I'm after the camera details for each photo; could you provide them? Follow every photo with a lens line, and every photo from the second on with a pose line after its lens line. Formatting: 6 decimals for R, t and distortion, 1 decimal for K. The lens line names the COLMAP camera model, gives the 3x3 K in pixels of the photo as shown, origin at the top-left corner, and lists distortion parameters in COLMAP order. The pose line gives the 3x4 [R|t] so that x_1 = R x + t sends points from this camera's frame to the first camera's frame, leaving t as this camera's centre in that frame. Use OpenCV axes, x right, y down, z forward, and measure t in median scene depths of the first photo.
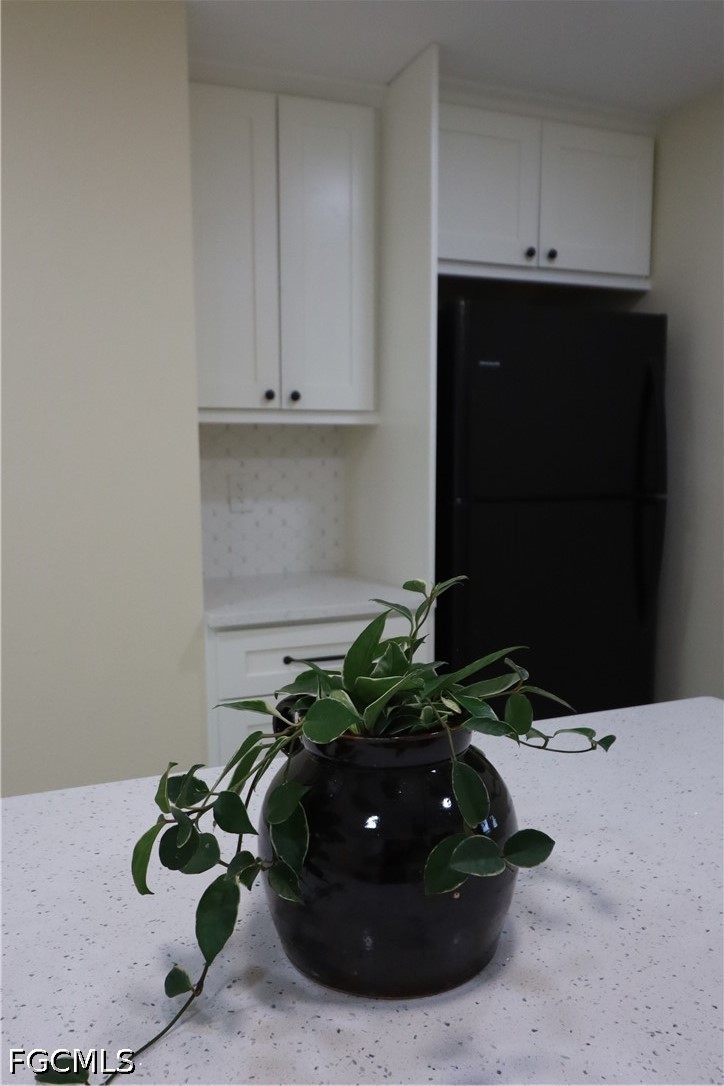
lens RADIAL K [[869.7, 0, 362.0], [0, 869.7, 543.0], [0, 0, 1]] dist [0.003028, 0.001422]
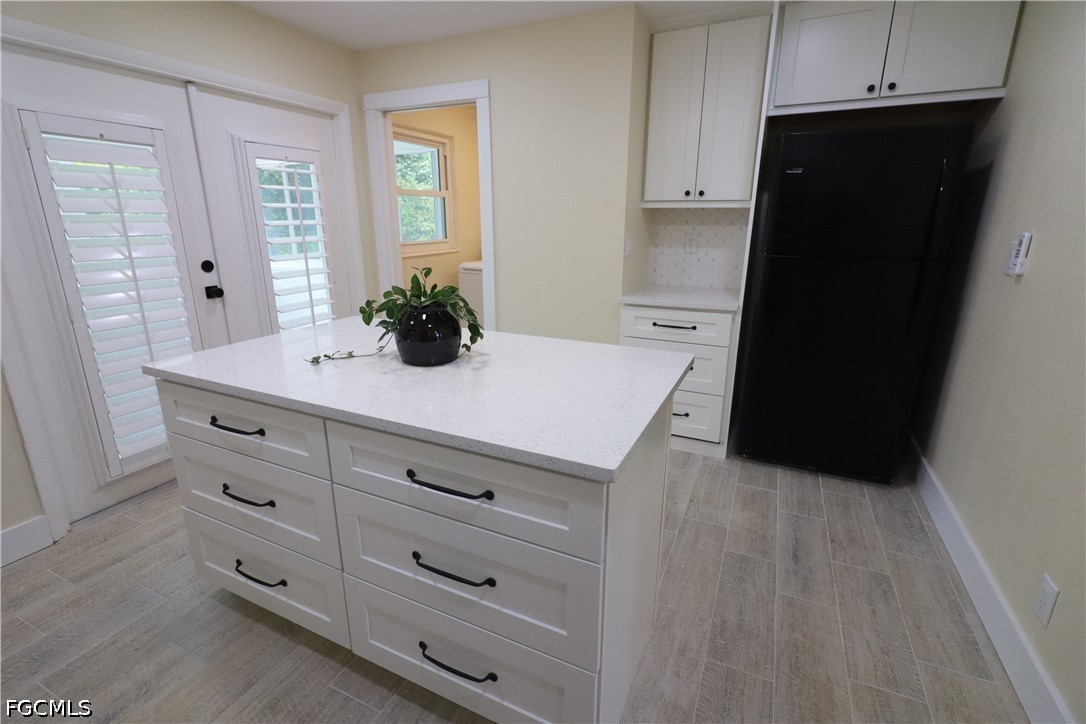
lens RADIAL K [[505.8, 0, 535.8], [0, 505.8, 357.5], [0, 0, 1]] dist [0.002783, -0.001110]
pose [[0.668580, 0.209574, -0.713498, 0.554303], [-0.079751, 0.974140, 0.211401, -0.021989], [0.739351, -0.084436, 0.668004, -0.049988]]
